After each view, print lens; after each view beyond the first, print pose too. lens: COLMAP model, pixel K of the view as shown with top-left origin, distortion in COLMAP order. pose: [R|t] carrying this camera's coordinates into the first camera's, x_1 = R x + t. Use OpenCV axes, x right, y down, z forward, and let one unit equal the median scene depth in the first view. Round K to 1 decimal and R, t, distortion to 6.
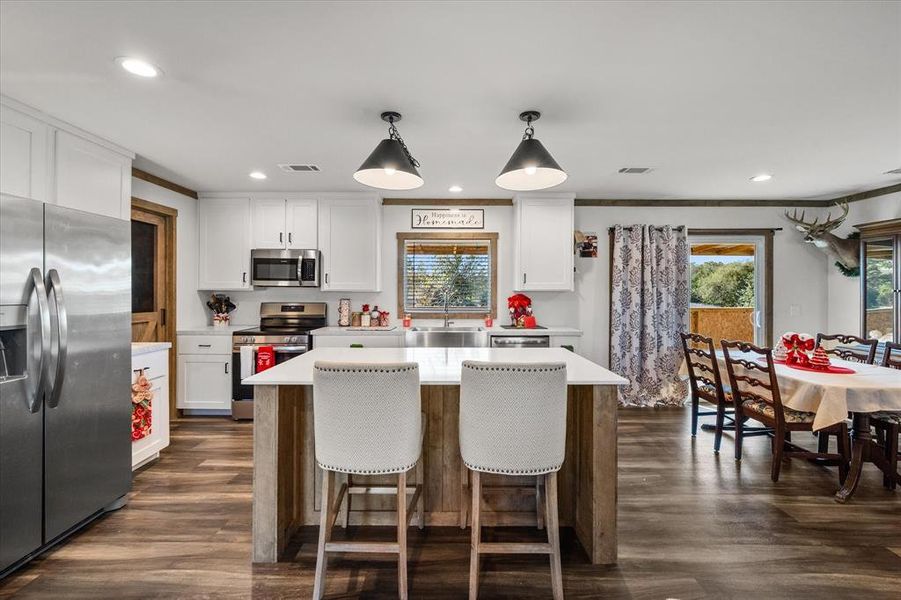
lens RADIAL K [[380.8, 0, 449.8], [0, 380.8, 288.8], [0, 0, 1]] dist [-0.000802, -0.000049]
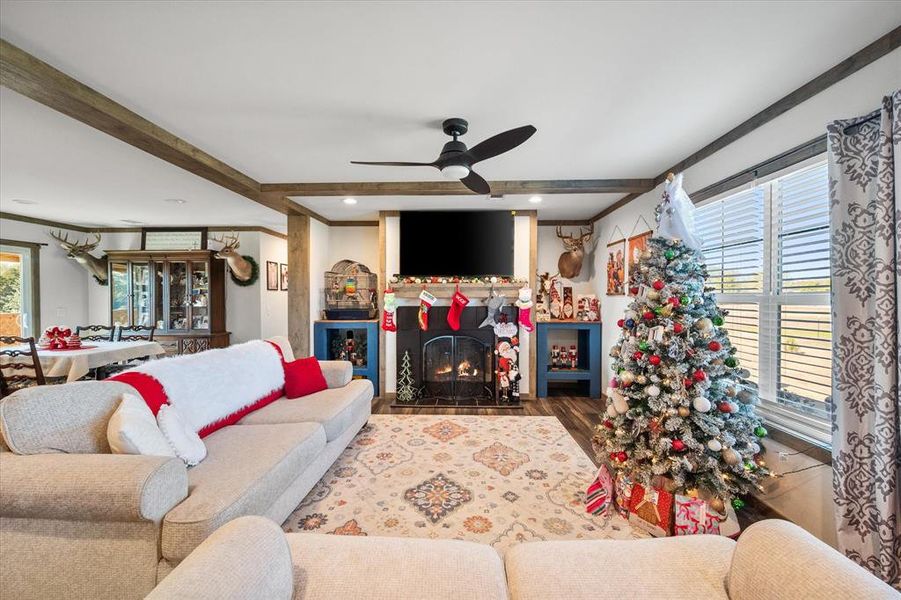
lens RADIAL K [[356.8, 0, 450.5], [0, 356.8, 300.0], [0, 0, 1]] dist [0.000341, 0.000137]
pose [[0.024449, -0.014691, 0.999593, -0.248599], [0.000633, 0.999892, 0.014680, 0.003148], [-0.999701, 0.000274, 0.024456, -0.329363]]
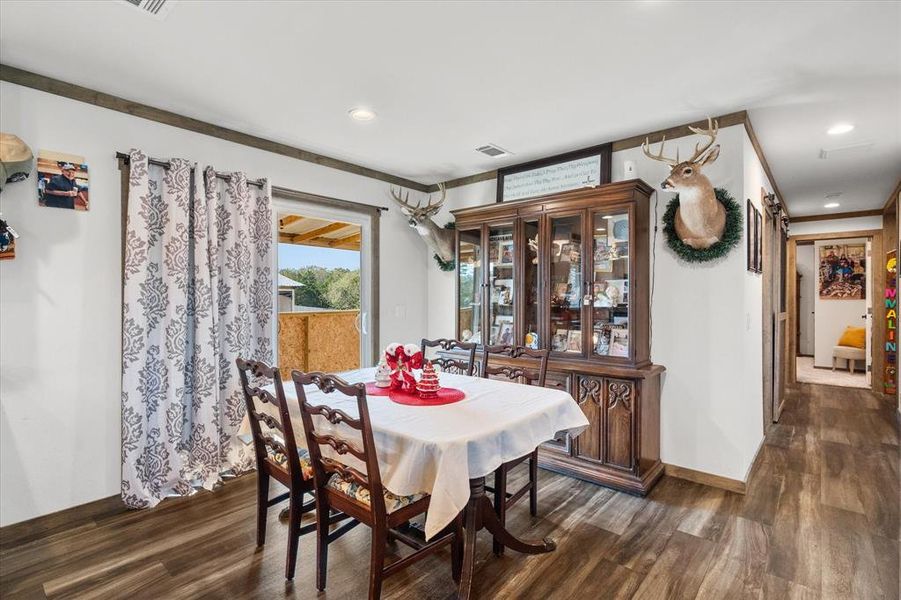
lens RADIAL K [[427.0, 0, 452.7], [0, 427.0, 298.6], [0, 0, 1]] dist [-0.000084, 0.000046]
pose [[0.653816, -0.007363, 0.756618, 0.303417], [0.000118, 0.999954, 0.009629, 0.023112], [-0.756654, -0.006206, 0.653786, 0.333092]]
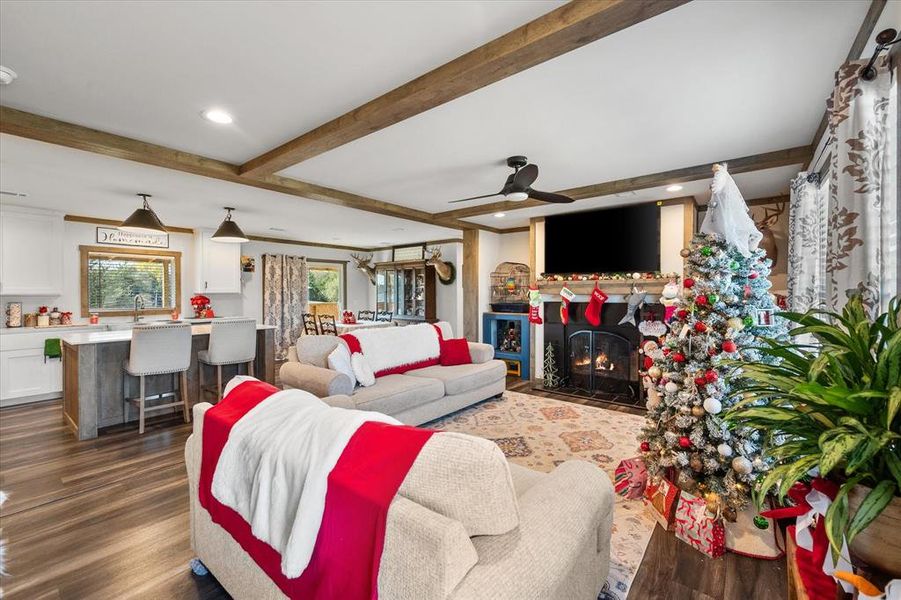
lens RADIAL K [[366.1, 0, 448.0], [0, 366.1, 294.8], [0, 0, 1]] dist [0.000333, 0.000217]
pose [[0.622336, -0.012007, 0.782658, -0.342707], [0.004659, 0.999921, 0.011635, -0.000983], [-0.782737, -0.003595, 0.622343, -0.654636]]
